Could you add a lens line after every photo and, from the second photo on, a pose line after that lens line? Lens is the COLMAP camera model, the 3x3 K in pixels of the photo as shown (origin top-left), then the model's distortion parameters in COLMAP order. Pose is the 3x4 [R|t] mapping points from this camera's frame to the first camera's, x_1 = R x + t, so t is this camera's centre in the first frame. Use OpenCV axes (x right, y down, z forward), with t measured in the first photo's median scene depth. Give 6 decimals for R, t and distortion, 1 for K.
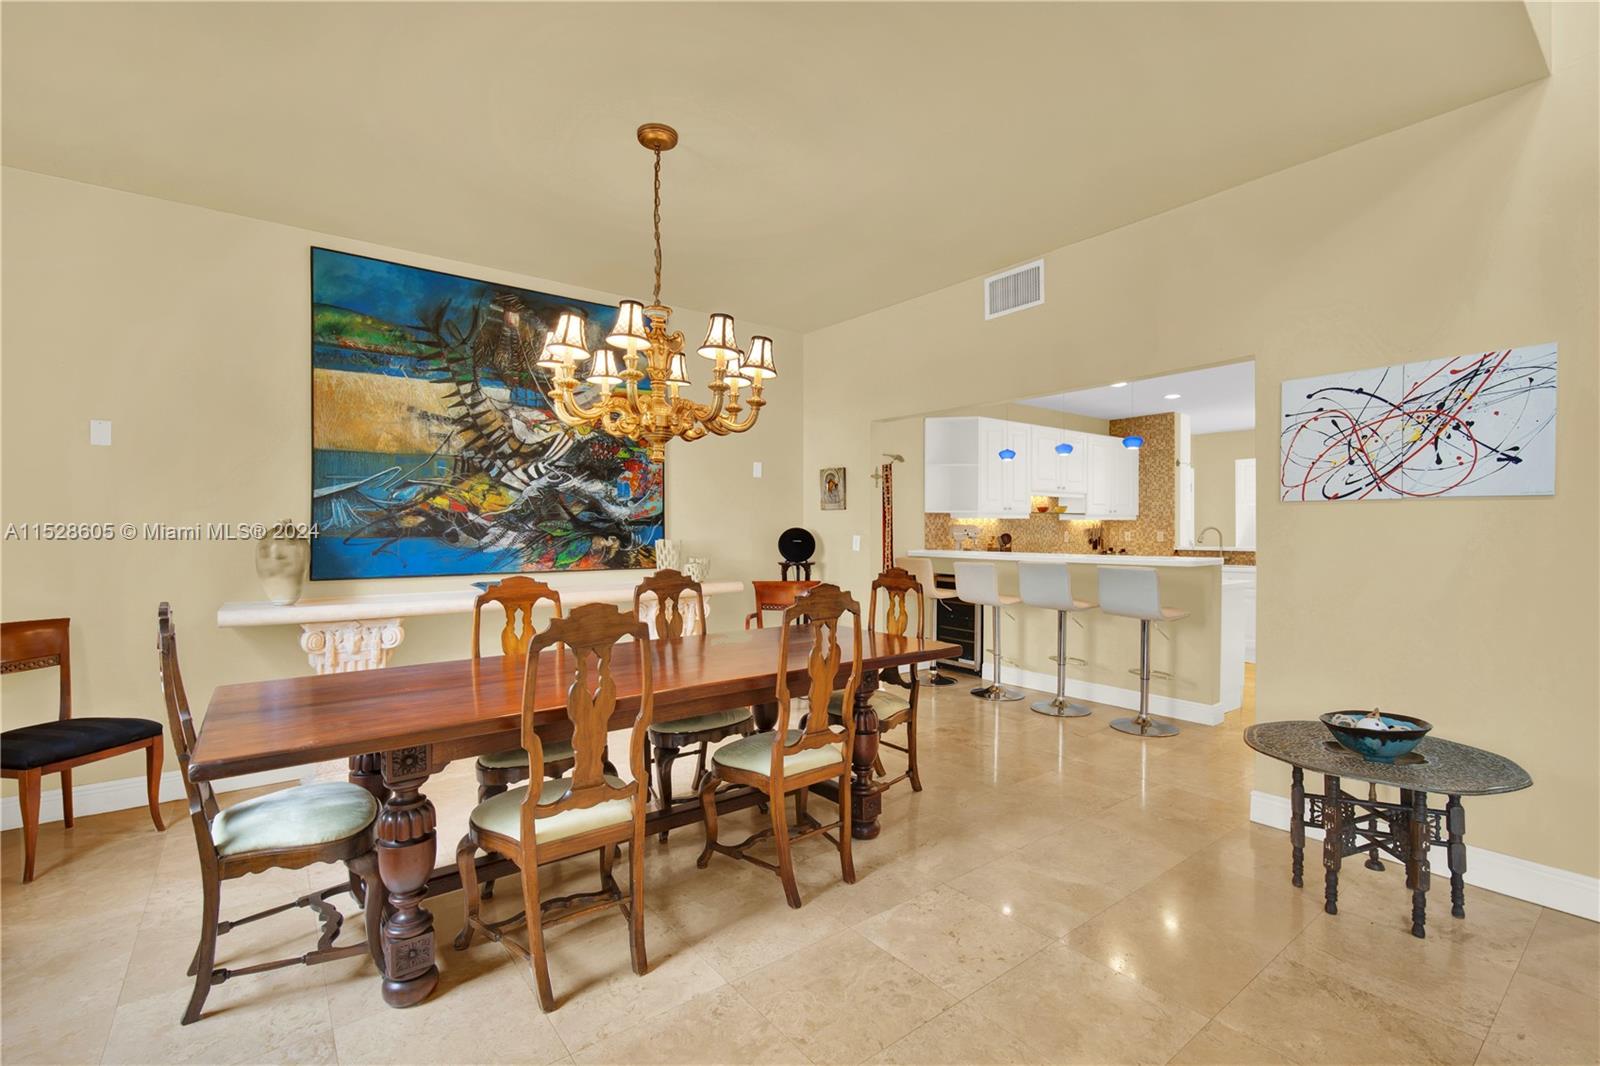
lens RADIAL K [[699.8, 0, 807.5], [0, 699.8, 535.4], [0, 0, 1]] dist [-0.021182, 0.001443]
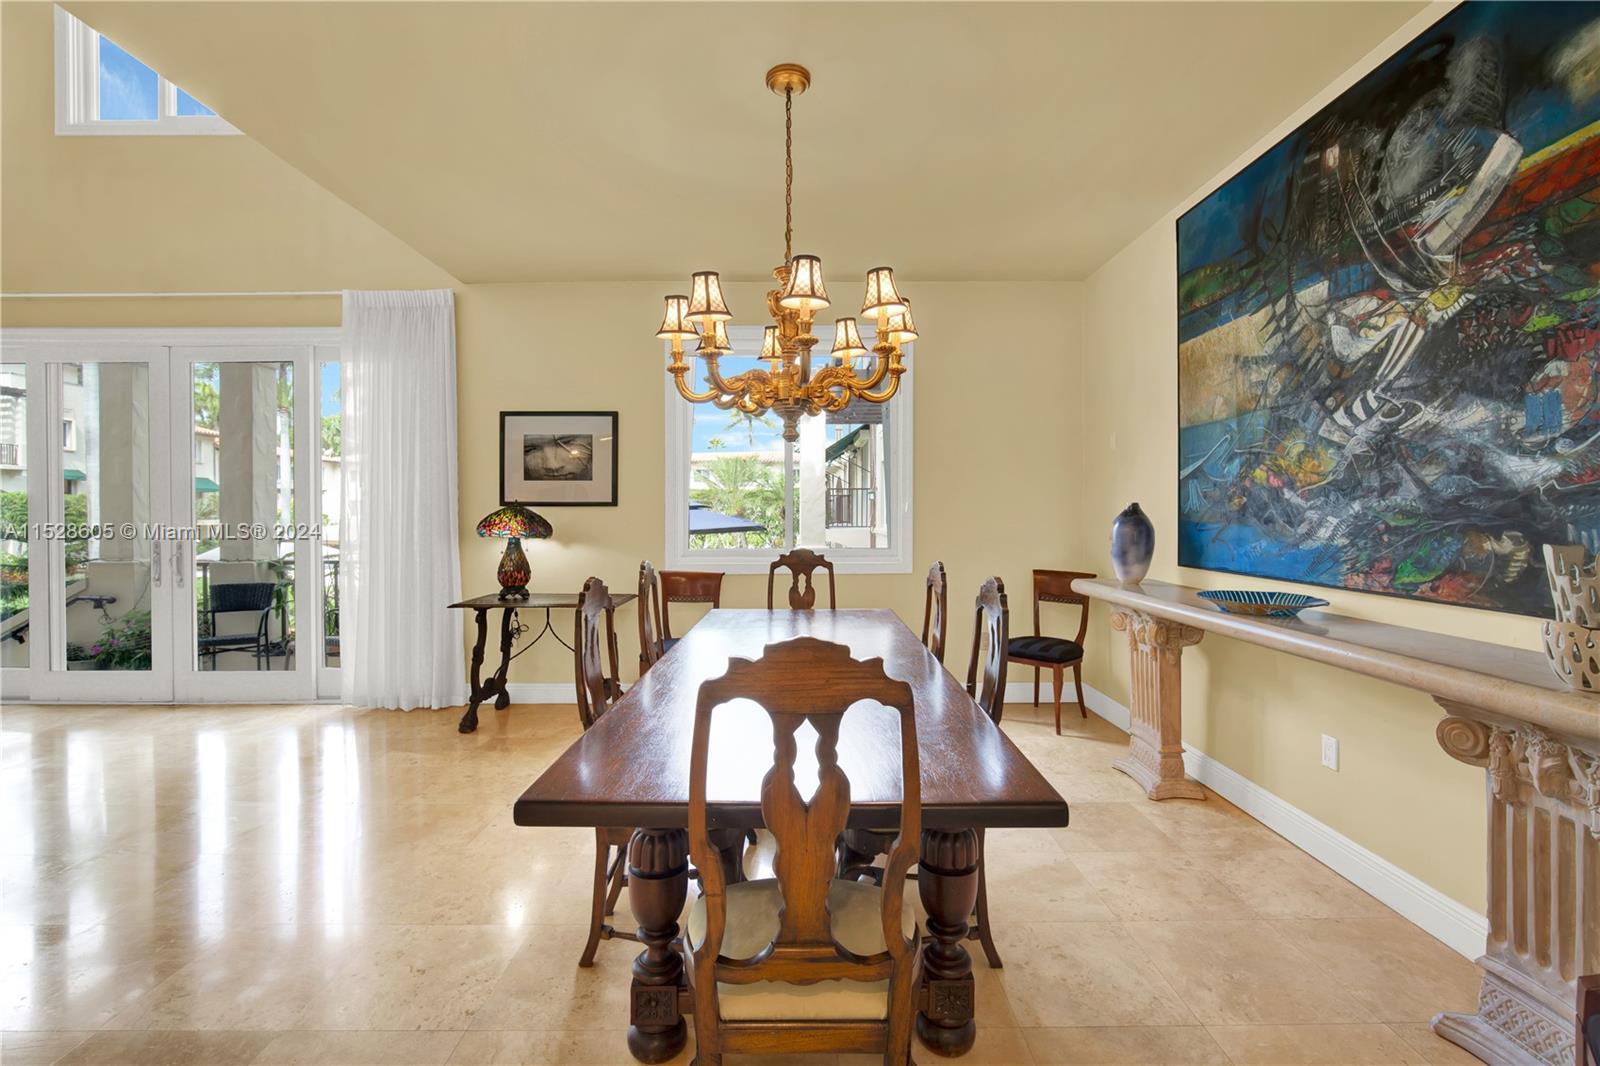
lens RADIAL K [[699.8, 0, 806.3], [0, 699.8, 519.9], [0, 0, 1]] dist [-0.021182, 0.001443]
pose [[-0.603805, 0.012898, -0.797028, 0.316893], [-0.002566, 0.999832, 0.018124, -0.012652], [0.797128, 0.012989, -0.603671, 1.000409]]
